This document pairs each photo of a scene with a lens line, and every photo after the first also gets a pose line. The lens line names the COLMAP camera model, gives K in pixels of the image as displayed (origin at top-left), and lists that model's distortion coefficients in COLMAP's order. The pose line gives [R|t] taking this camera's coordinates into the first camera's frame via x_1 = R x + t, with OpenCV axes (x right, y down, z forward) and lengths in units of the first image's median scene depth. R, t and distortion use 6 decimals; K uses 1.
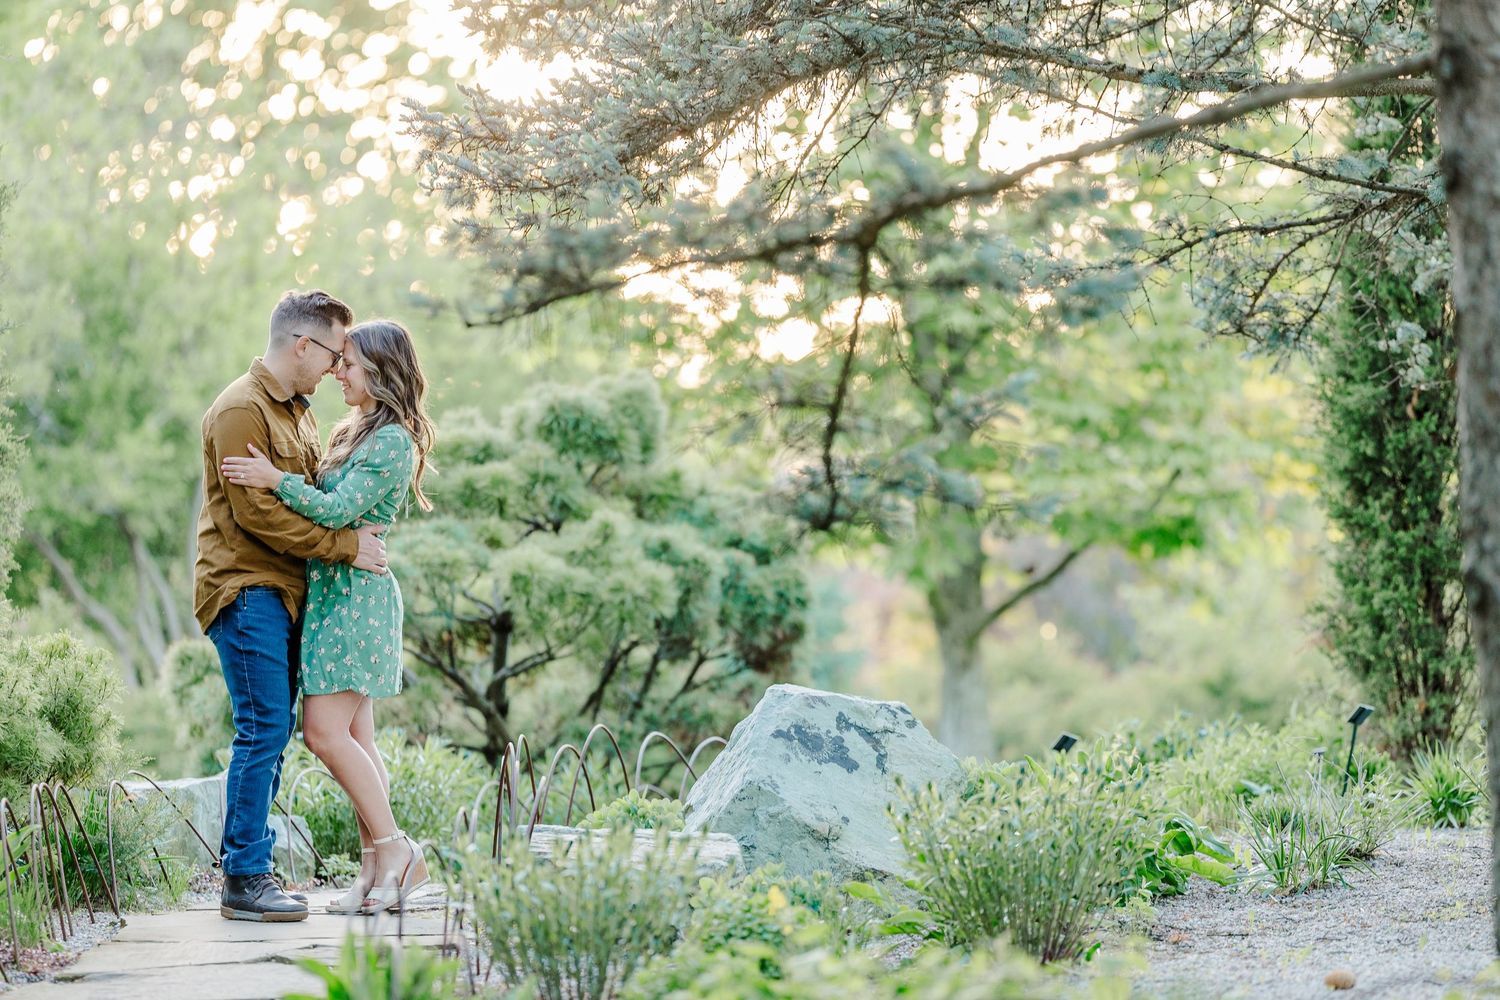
lens RADIAL K [[5751.1, 0, 681.6], [0, 5751.1, 451.7], [0, 0, 1]] dist [0.432143, -16.997931]
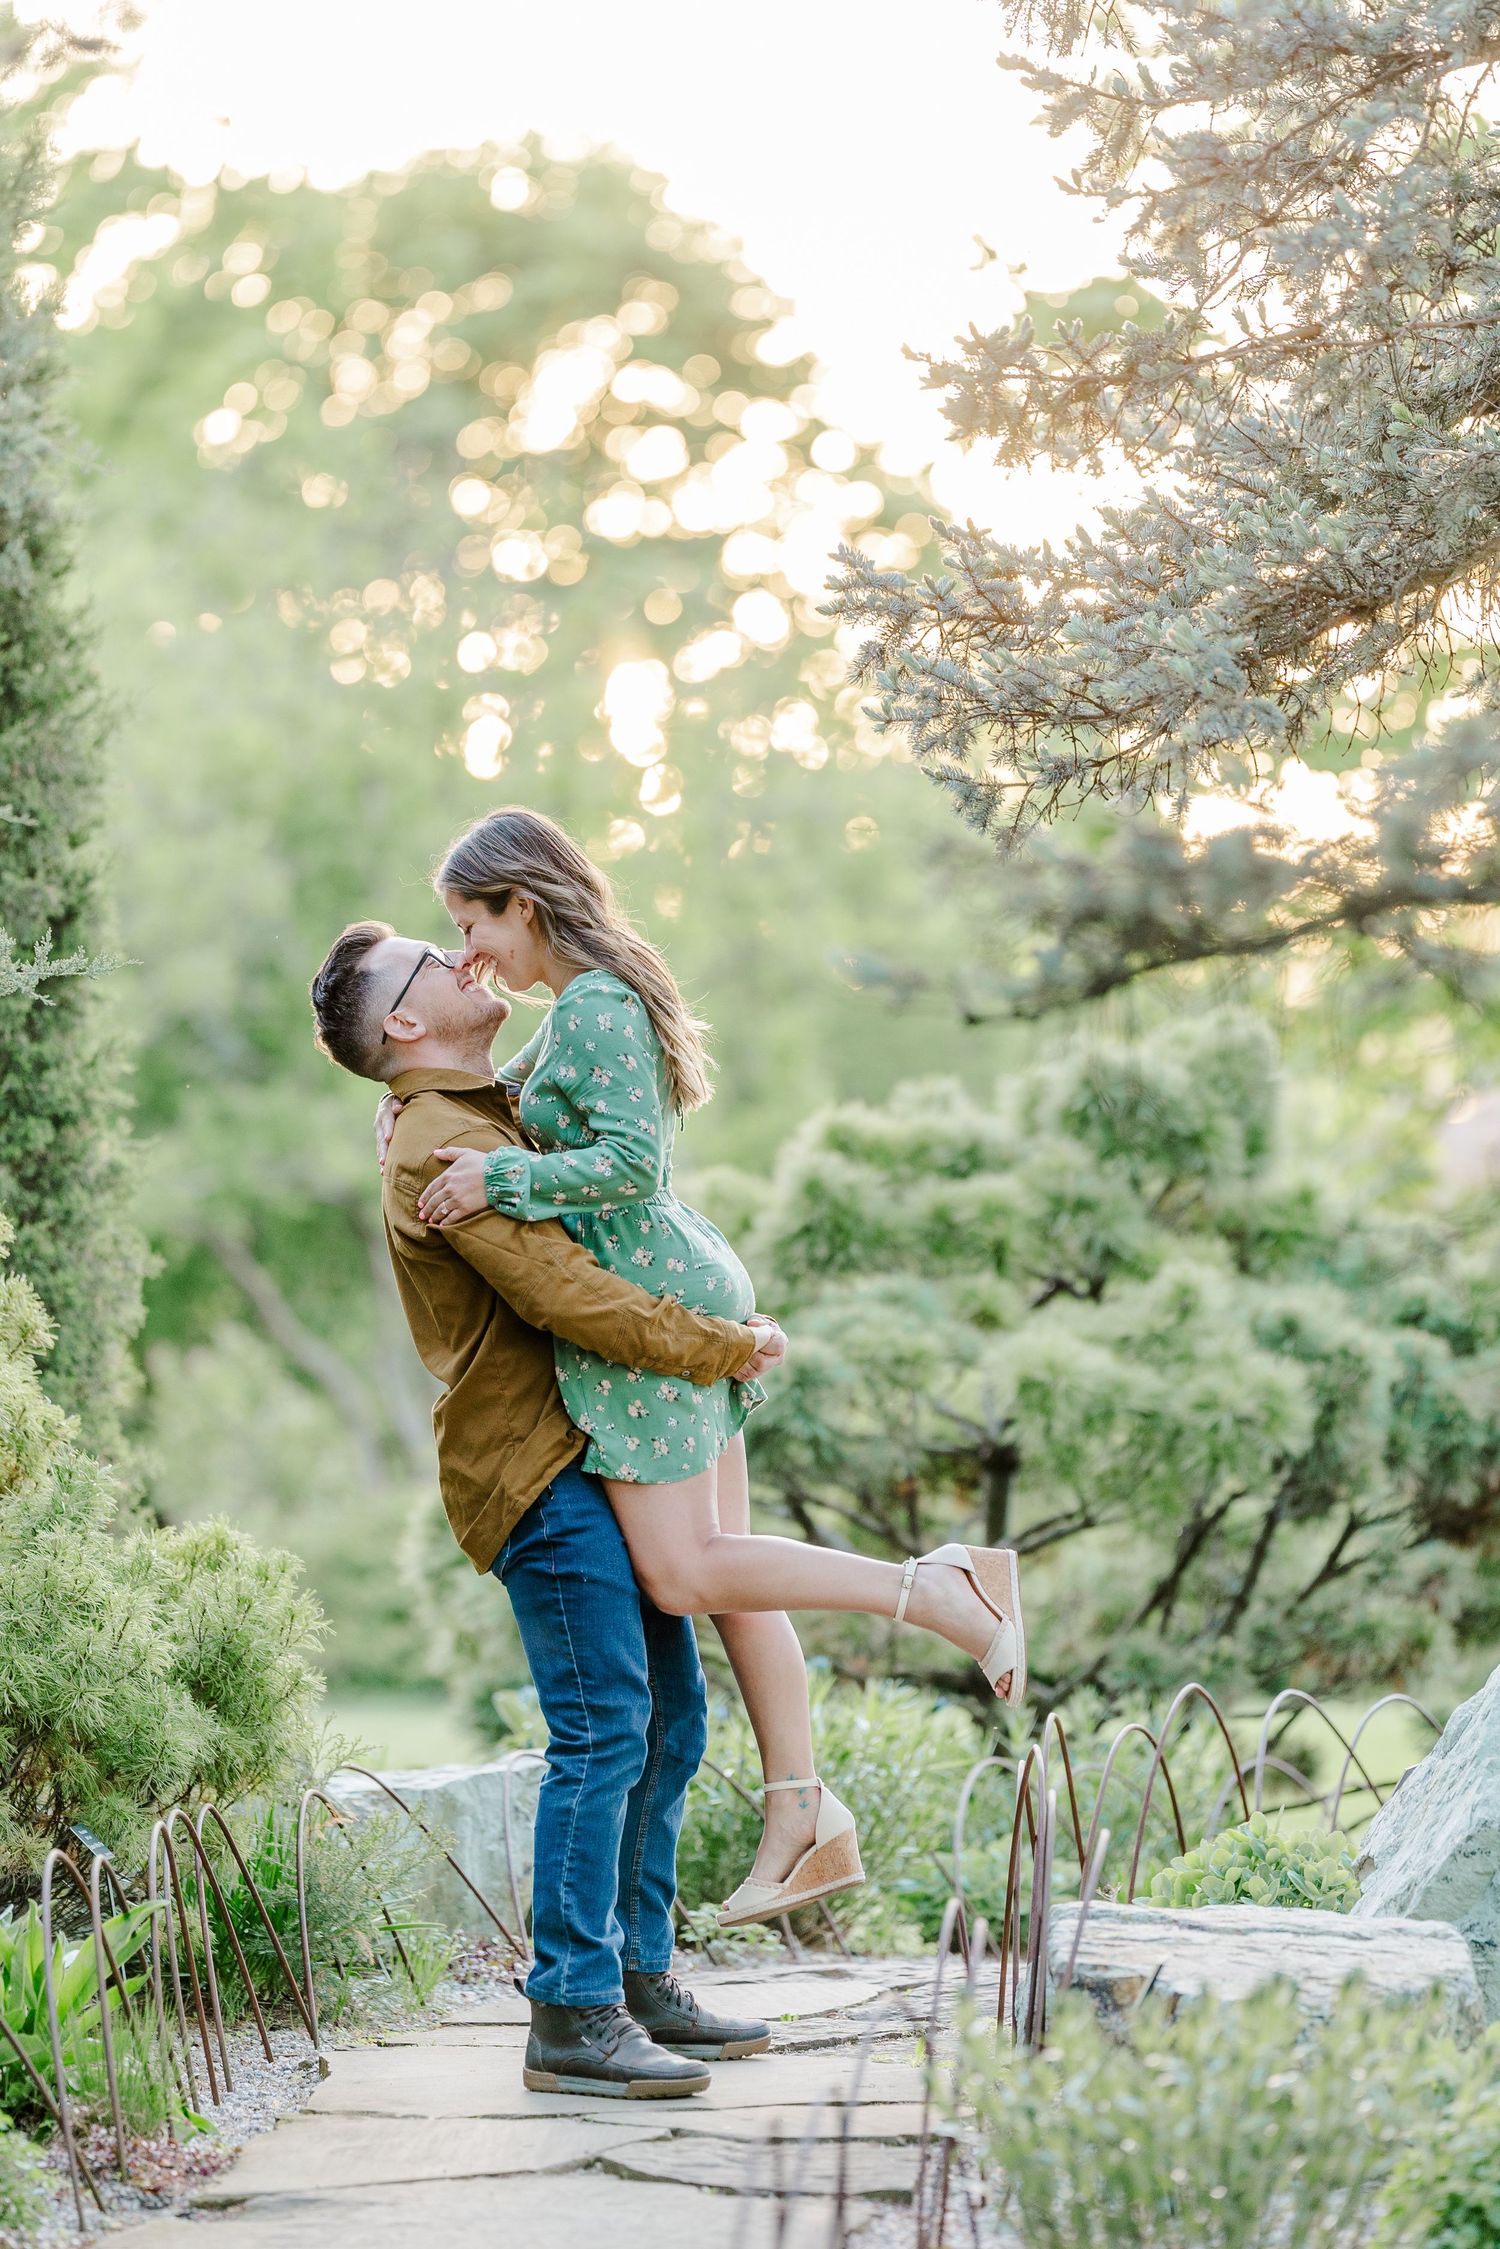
lens RADIAL K [[8622.9, 0, 750.0], [0, 8622.9, 1124.5], [0, 0, 1]] dist [0.432143, -16.997931]
pose [[0.998546, -0.001835, -0.053878, -0.010981], [0.002512, 0.999919, 0.012505, -0.015280], [0.053850, -0.012623, 0.998469, 0.165768]]
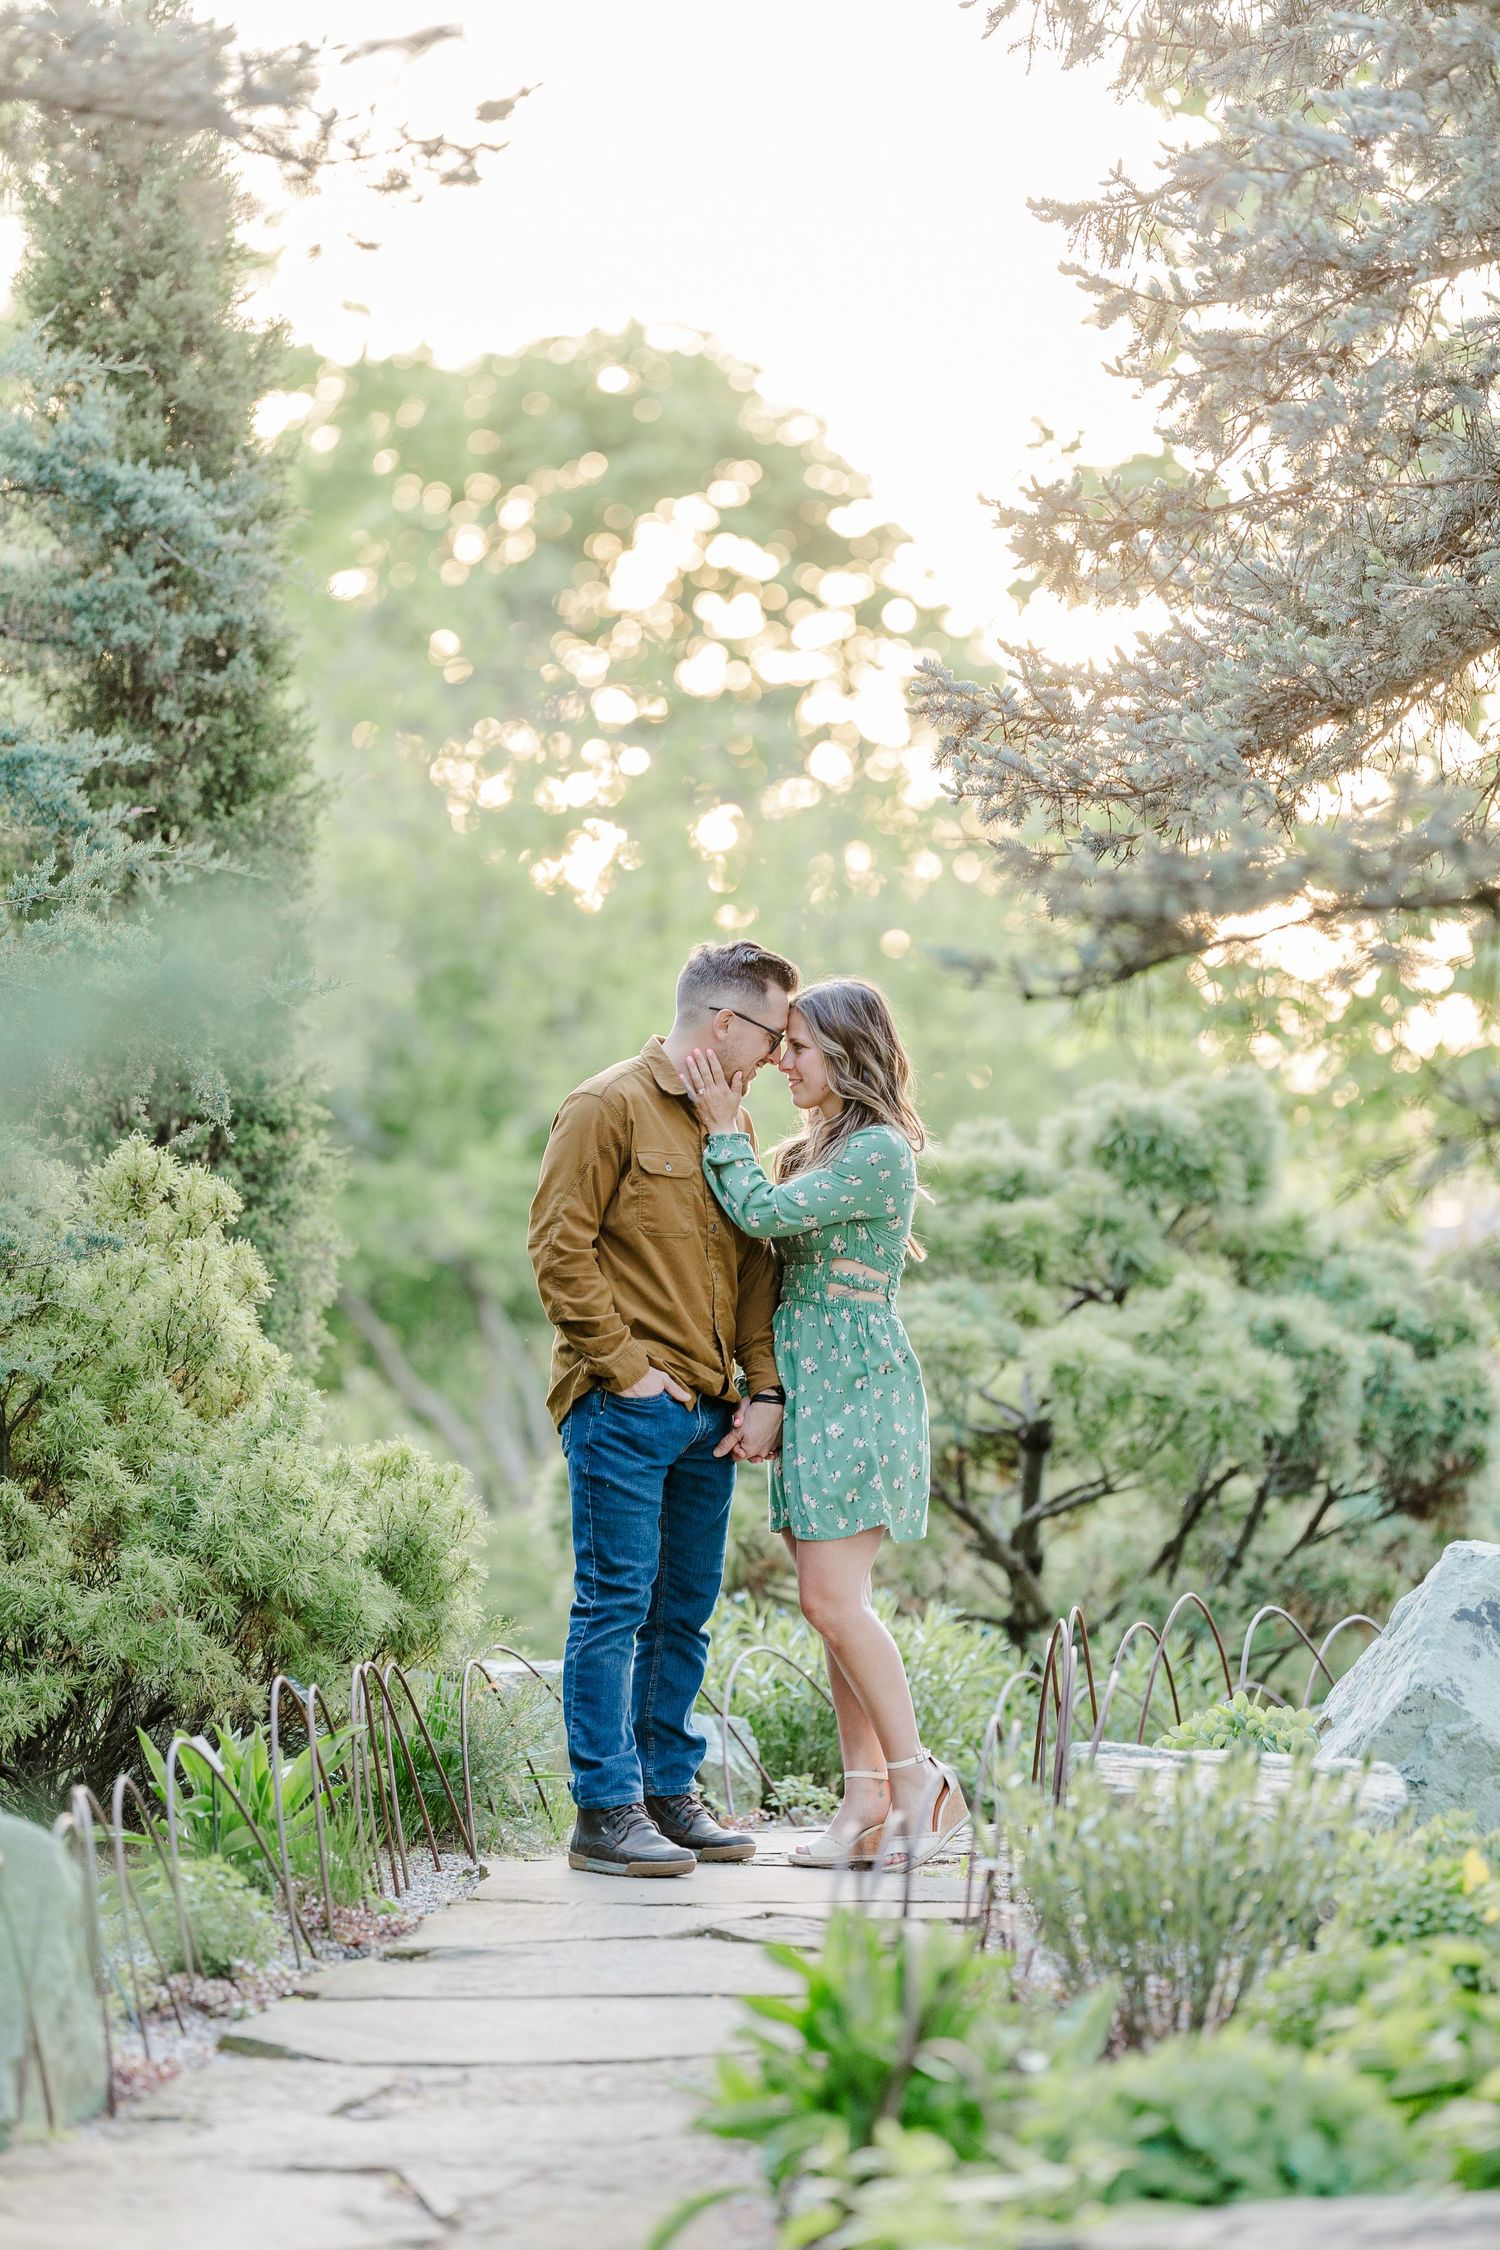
lens RADIAL K [[8244.2, 0, 711.0], [0, 8244.2, 1199.4], [0, 0, 1]] dist [0.590191, -19.251282]
pose [[0.997758, 0.018068, -0.064442, -0.007999], [-0.017904, 0.999835, 0.003115, -0.000612], [0.064488, -0.001955, 0.997917, 0.029755]]
